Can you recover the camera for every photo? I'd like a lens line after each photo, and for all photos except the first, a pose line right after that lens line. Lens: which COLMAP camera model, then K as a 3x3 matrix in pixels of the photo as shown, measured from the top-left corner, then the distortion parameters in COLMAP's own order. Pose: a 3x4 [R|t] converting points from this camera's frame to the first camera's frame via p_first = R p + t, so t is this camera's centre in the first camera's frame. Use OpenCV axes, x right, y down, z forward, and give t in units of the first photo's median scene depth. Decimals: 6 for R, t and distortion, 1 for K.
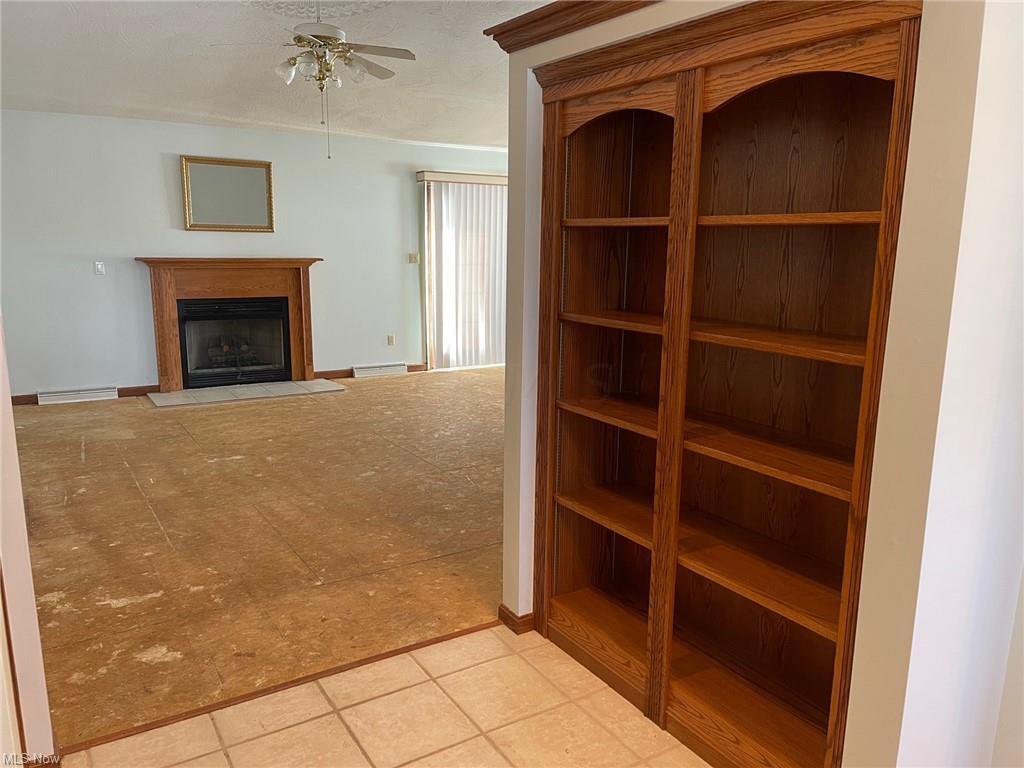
lens RADIAL K [[768.3, 0, 512.0], [0, 768.3, 384.0], [0, 0, 1]] dist [0.003170, -0.000527]
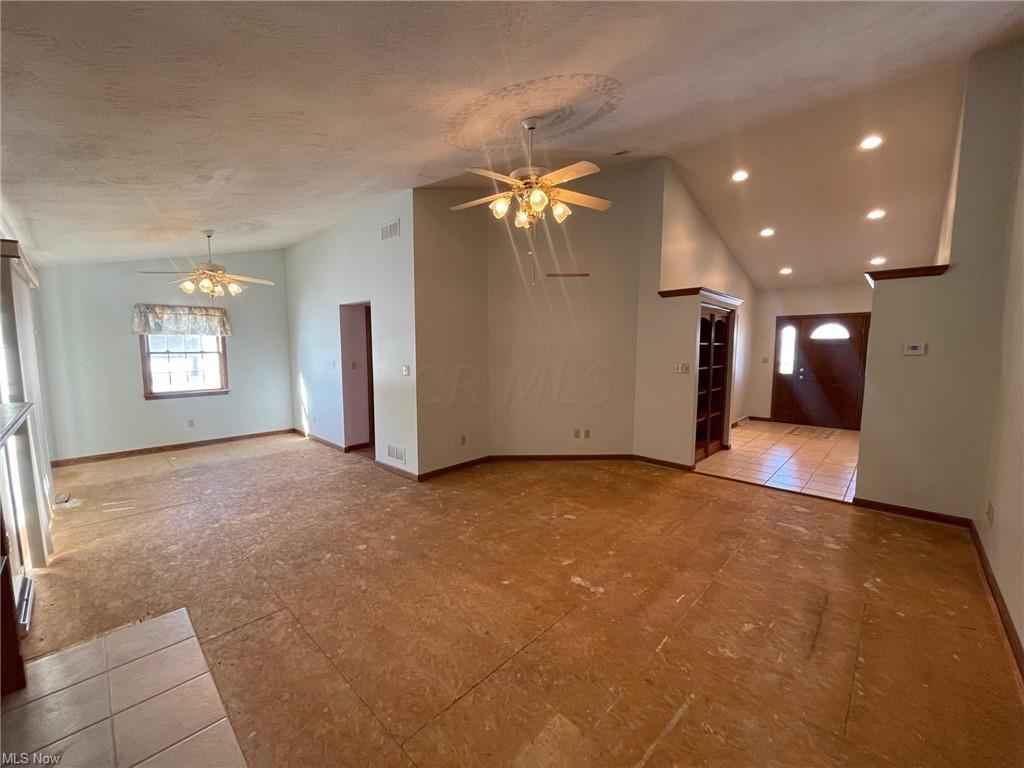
lens RADIAL K [[410.9, 0, 506.9], [0, 410.9, 387.2], [0, 0, 1]] dist [-0.002501, 0.000144]
pose [[-0.228198, -0.109542, 0.967433, -0.915940], [0.176573, 0.972517, 0.151768, -0.266010], [-0.957469, 0.205456, -0.202584, 1.284766]]
